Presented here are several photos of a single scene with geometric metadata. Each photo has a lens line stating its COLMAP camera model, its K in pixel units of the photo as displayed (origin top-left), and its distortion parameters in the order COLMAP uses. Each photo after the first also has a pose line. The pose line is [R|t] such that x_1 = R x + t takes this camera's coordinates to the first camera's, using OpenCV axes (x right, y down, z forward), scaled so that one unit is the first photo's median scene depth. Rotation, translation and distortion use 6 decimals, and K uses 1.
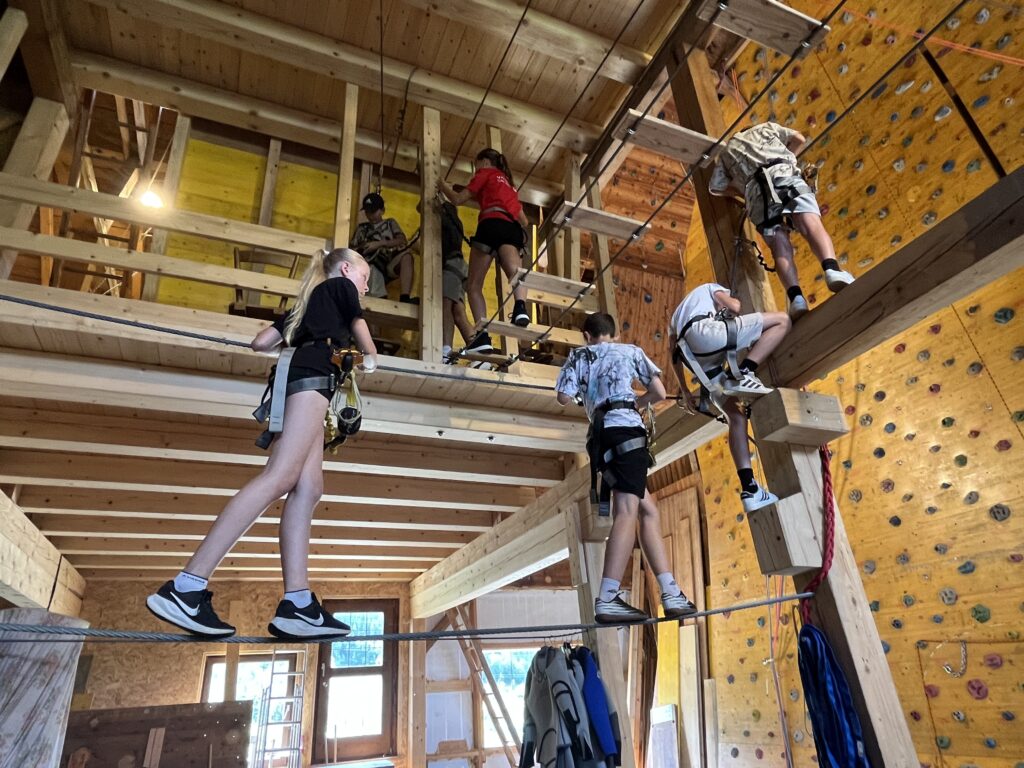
lens RADIAL K [[613.0, 0, 505.1], [0, 613.0, 386.2], [0, 0, 1]] dist [-0.001241, -0.000113]
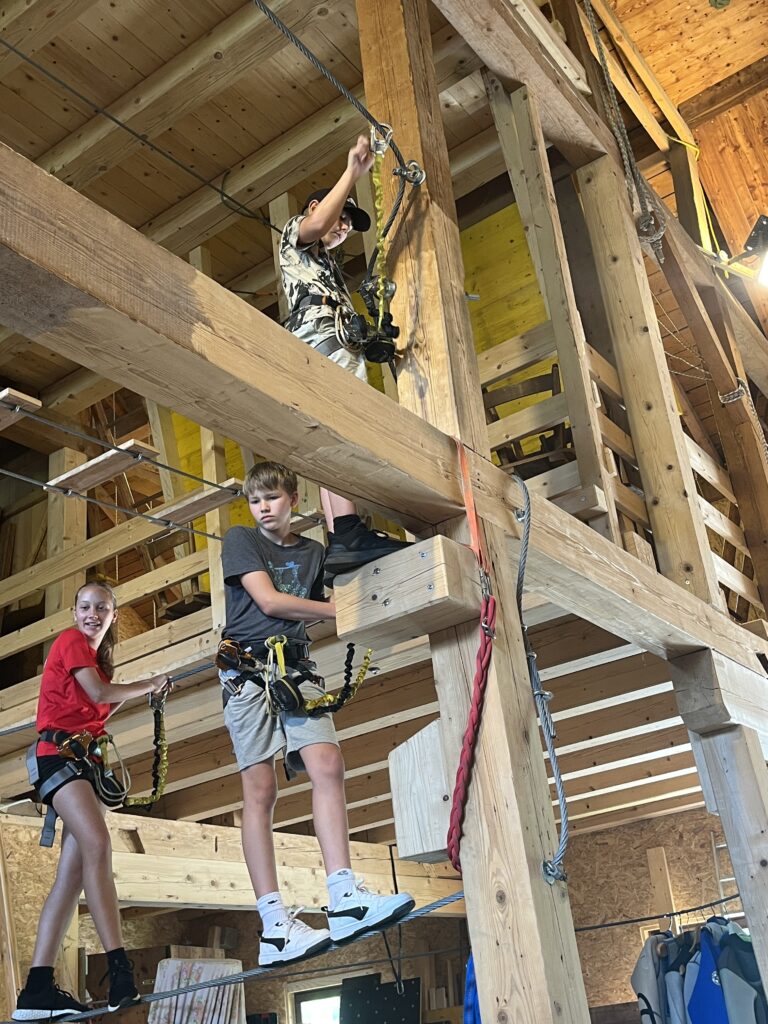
lens RADIAL K [[1117.4, 0, 386.3], [0, 1117.4, 512.6], [0, 0, 1]] dist [0.009229, 0.000000]
pose [[0.531591, -0.373909, -0.760002, 0.744322], [0.456350, 0.882350, -0.114904, 0.054135], [0.713552, -0.285745, 0.639683, 0.184500]]
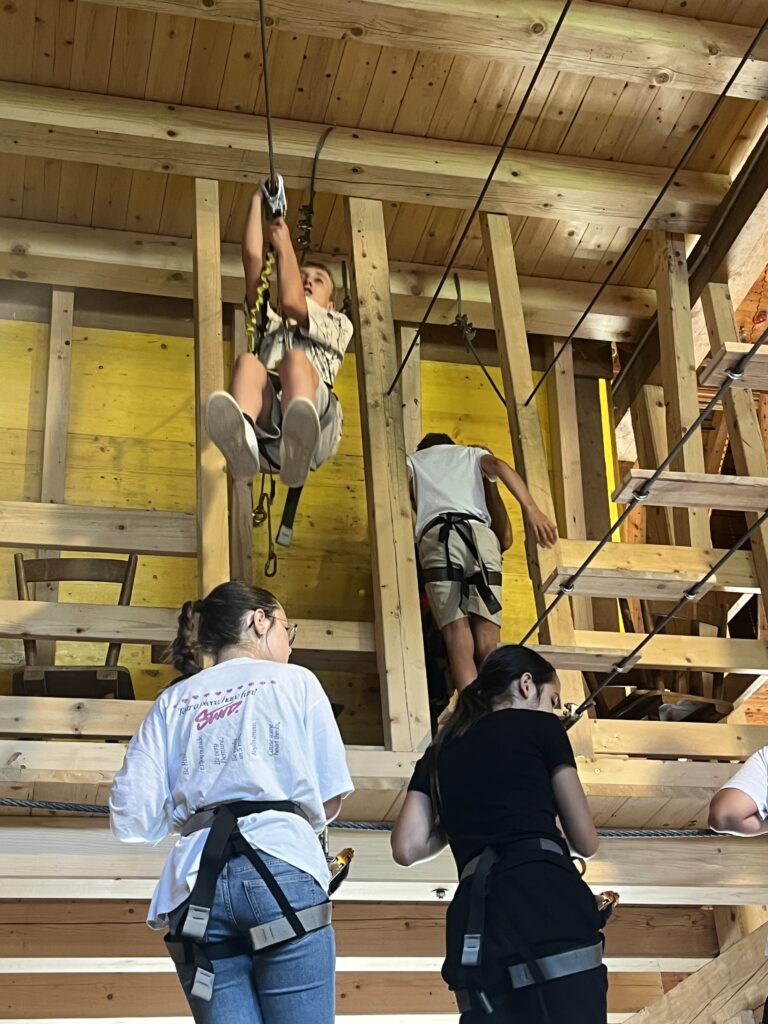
lens RADIAL K [[1478.4, 0, 386.0], [0, 1478.4, 508.7], [0, 0, 1]] dist [0.079997, 0.000000]
pose [[0.987471, -0.093905, -0.126815, 0.023961], [0.082911, 0.992542, -0.089368, -0.096348], [0.134262, 0.077734, 0.987892, -0.152541]]
